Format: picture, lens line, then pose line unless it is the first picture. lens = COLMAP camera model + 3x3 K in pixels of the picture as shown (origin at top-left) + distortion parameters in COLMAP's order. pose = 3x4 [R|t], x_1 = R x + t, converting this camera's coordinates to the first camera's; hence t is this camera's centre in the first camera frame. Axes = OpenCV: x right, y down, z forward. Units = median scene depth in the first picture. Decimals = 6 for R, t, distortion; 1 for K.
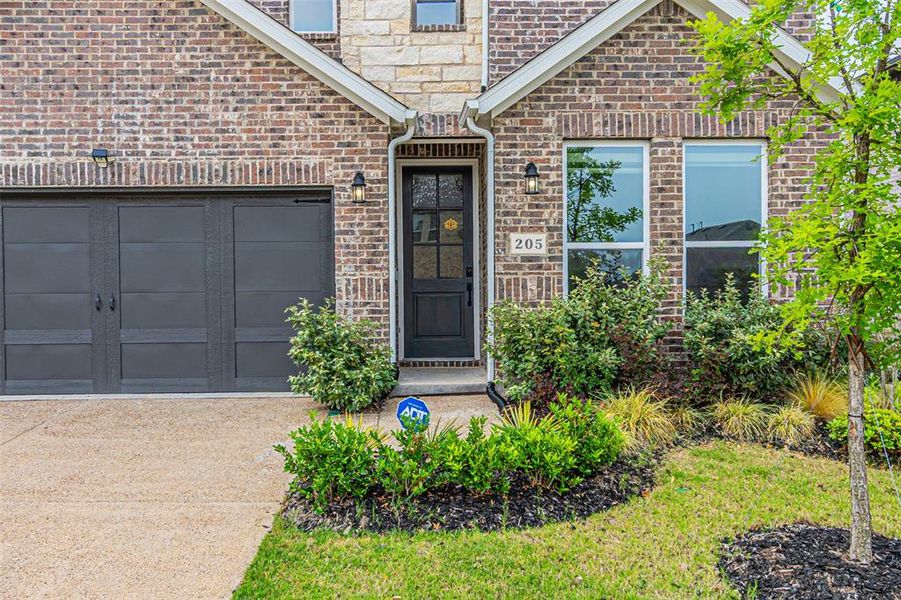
lens RADIAL K [[786.7, 0, 450.1], [0, 786.7, 302.9], [0, 0, 1]] dist [0.007585, 0.006659]
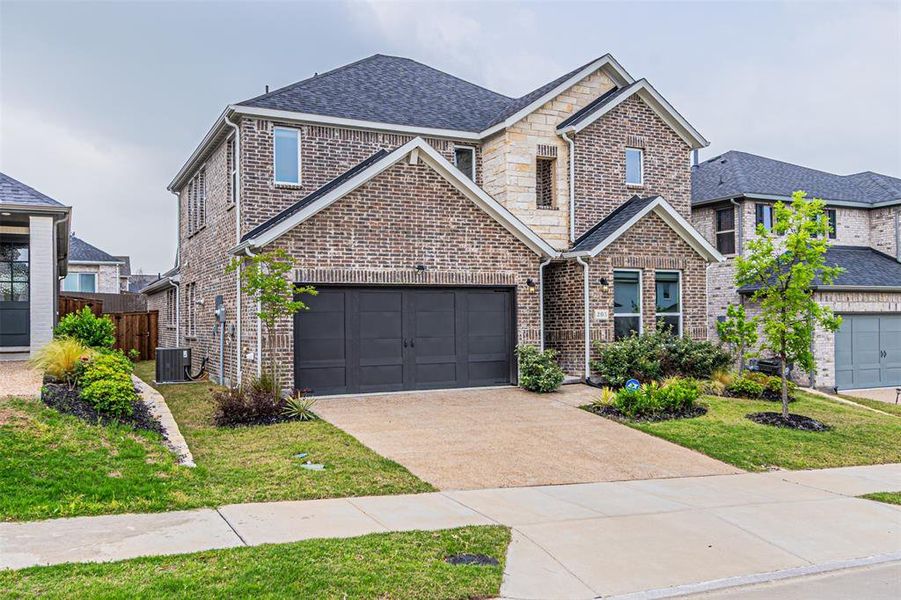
lens RADIAL K [[786.7, 0, 450.1], [0, 786.7, 300.9], [0, 0, 1]] dist [0.007585, 0.006659]
pose [[0.897755, 0.009365, 0.440395, -1.224465], [0.003192, 0.999609, -0.027764, -0.050982], [-0.440483, 0.026331, 0.897375, -0.780928]]
